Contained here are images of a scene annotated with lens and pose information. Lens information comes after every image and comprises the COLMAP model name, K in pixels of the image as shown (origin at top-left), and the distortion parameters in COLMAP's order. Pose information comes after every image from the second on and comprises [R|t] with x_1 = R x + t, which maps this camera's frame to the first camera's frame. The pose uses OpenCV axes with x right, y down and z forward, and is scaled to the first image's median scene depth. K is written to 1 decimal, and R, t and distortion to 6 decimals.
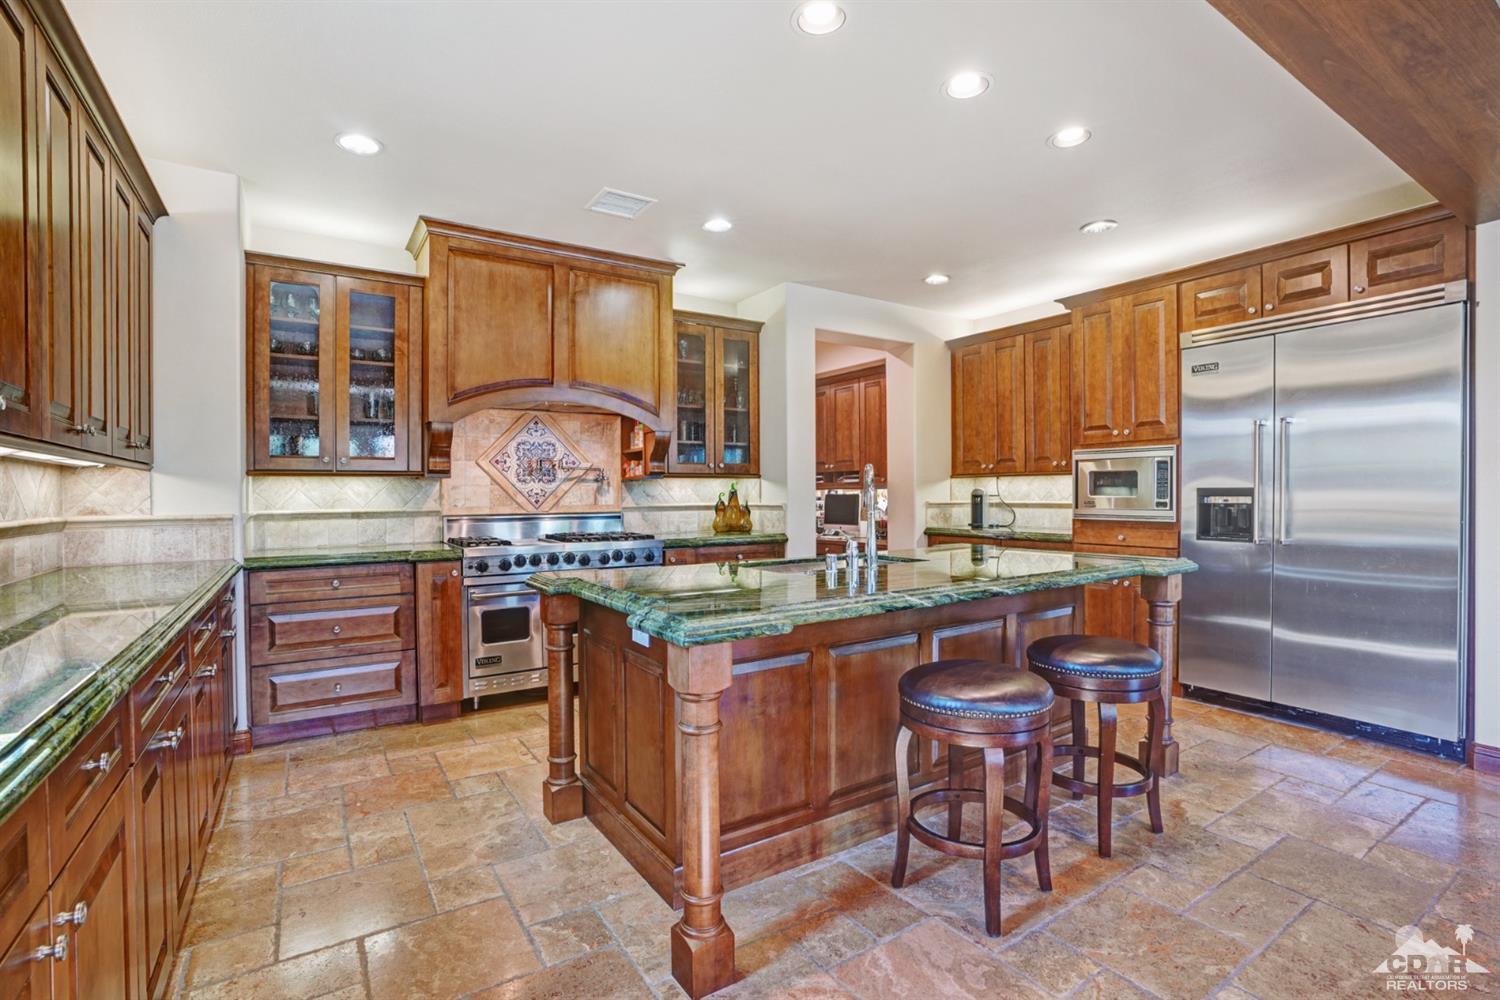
lens RADIAL K [[686.3, 0, 750.5], [0, 686.3, 495.5], [0, 0, 1]] dist [-0.012240, 0.010678]
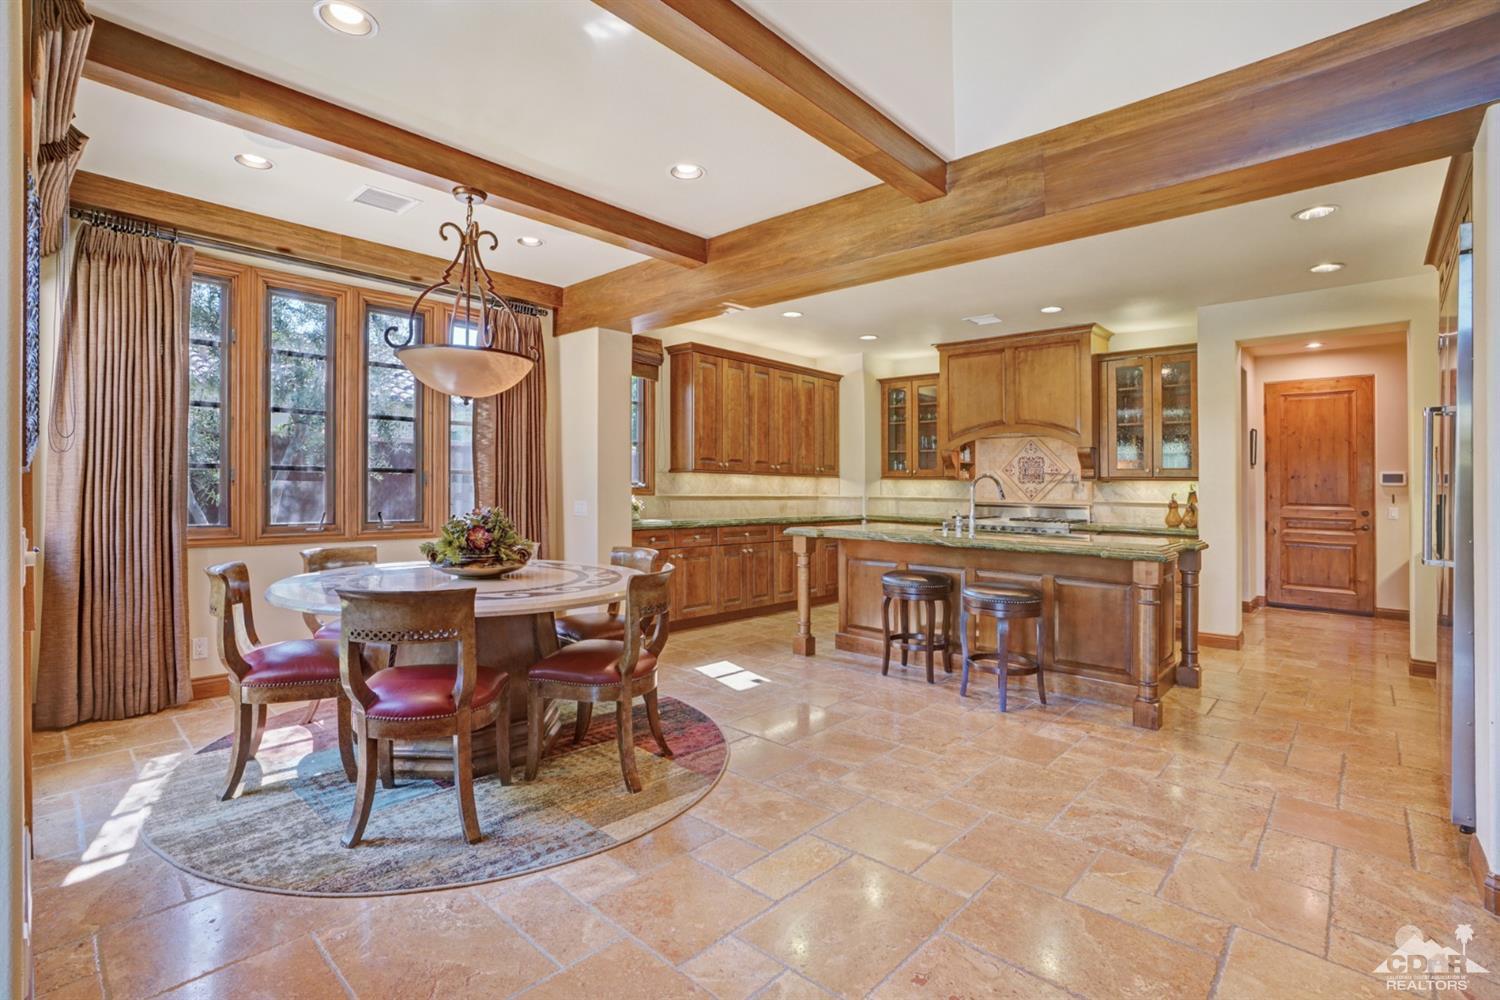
lens RADIAL K [[686.3, 0, 752.5], [0, 686.3, 479.8], [0, 0, 1]] dist [-0.012240, 0.010678]
pose [[0.257463, 0.002022, -0.966286, 0.968455], [-0.020503, 0.999784, -0.003371, -0.008713], [0.966071, 0.020680, 0.257449, 0.005280]]
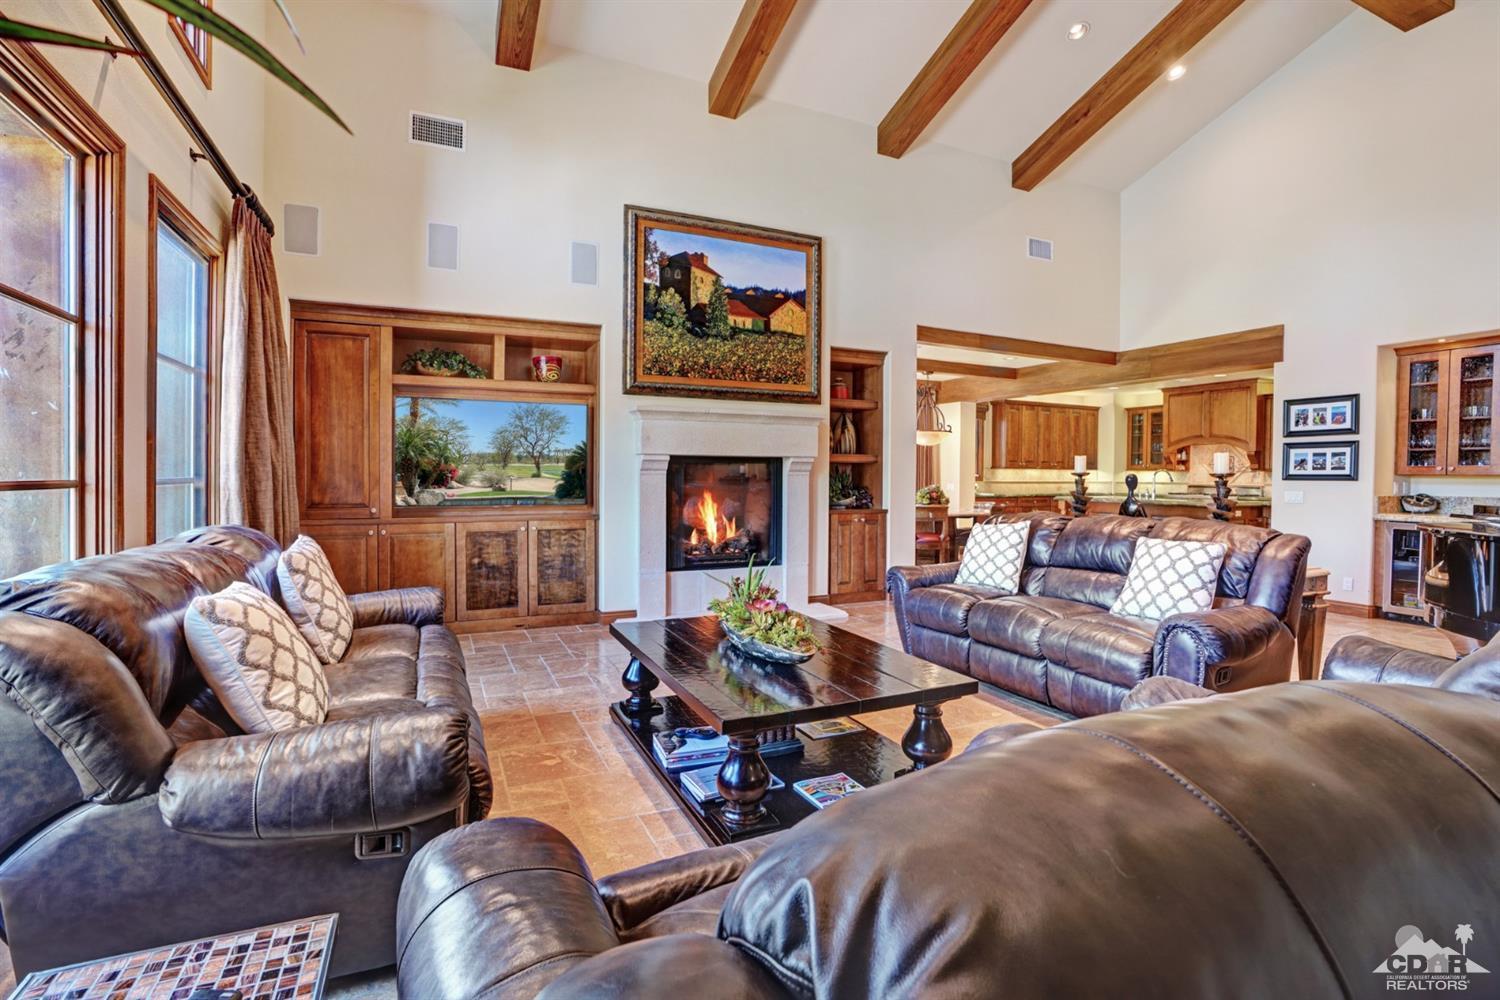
lens RADIAL K [[686.3, 0, 753.2], [0, 686.3, 489.4], [0, 0, 1]] dist [-0.012240, 0.010678]
pose [[-0.141349, 0.027749, -0.989571, 2.283830], [-0.009124, 0.999528, 0.029332, -0.014141], [0.989918, 0.013175, -0.141029, -0.327109]]
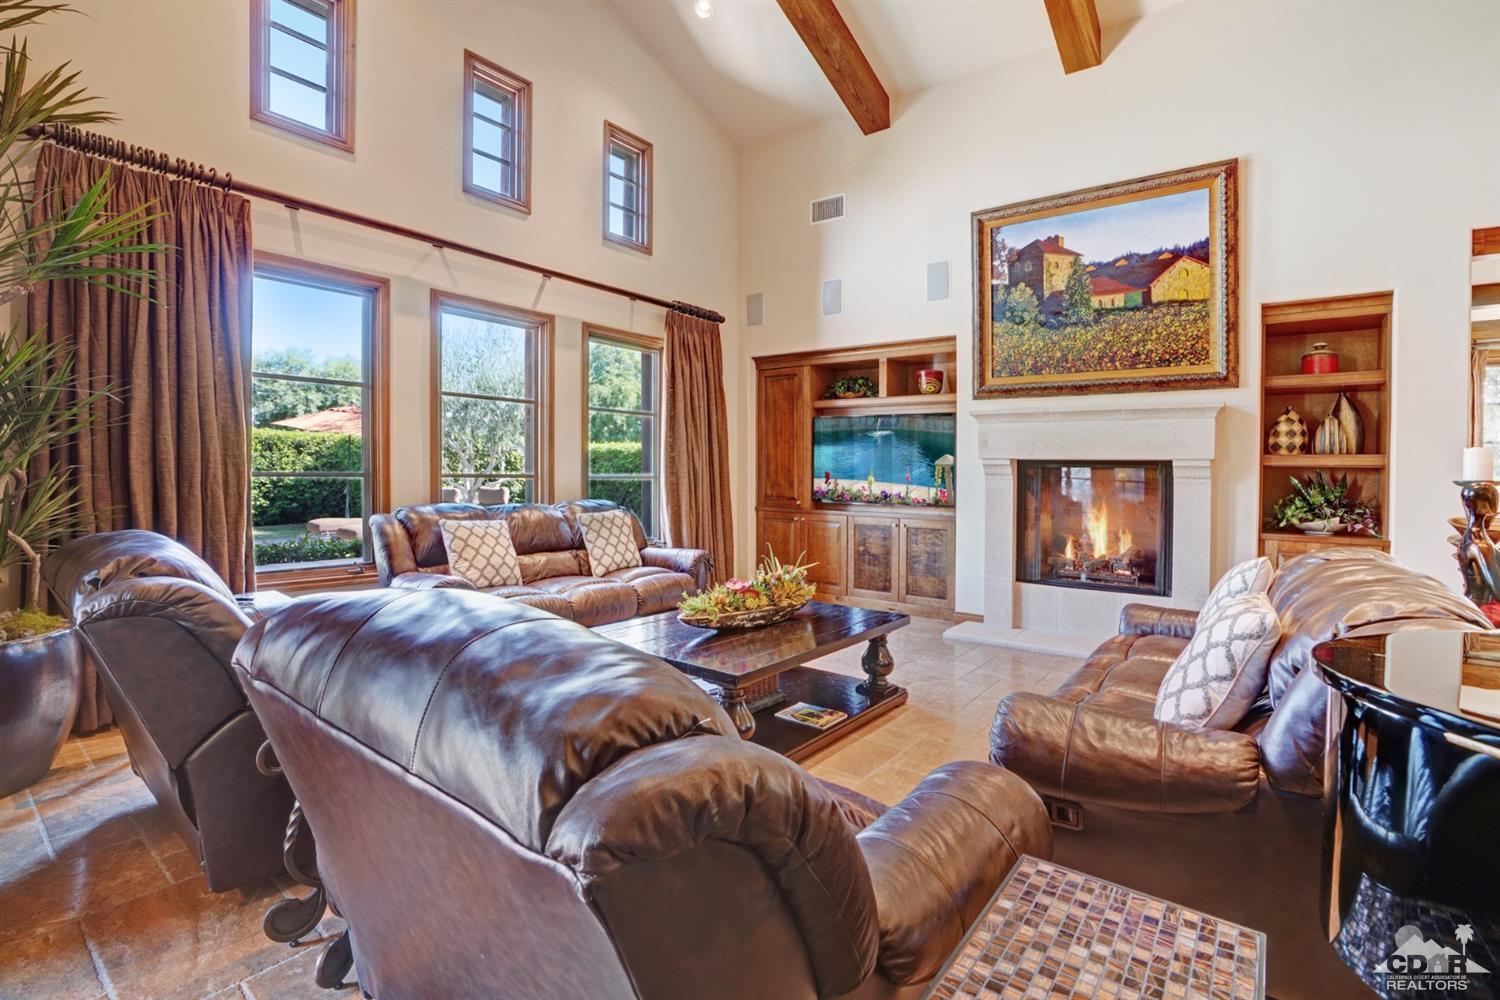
lens RADIAL K [[686.3, 0, 762.8], [0, 686.3, 497.5], [0, 0, 1]] dist [-0.012240, 0.010678]
pose [[-0.922372, 0.004232, -0.386280, 1.932681], [-0.013743, 0.998948, 0.043761, -0.018552], [0.386059, 0.045672, -0.921343, 0.268172]]
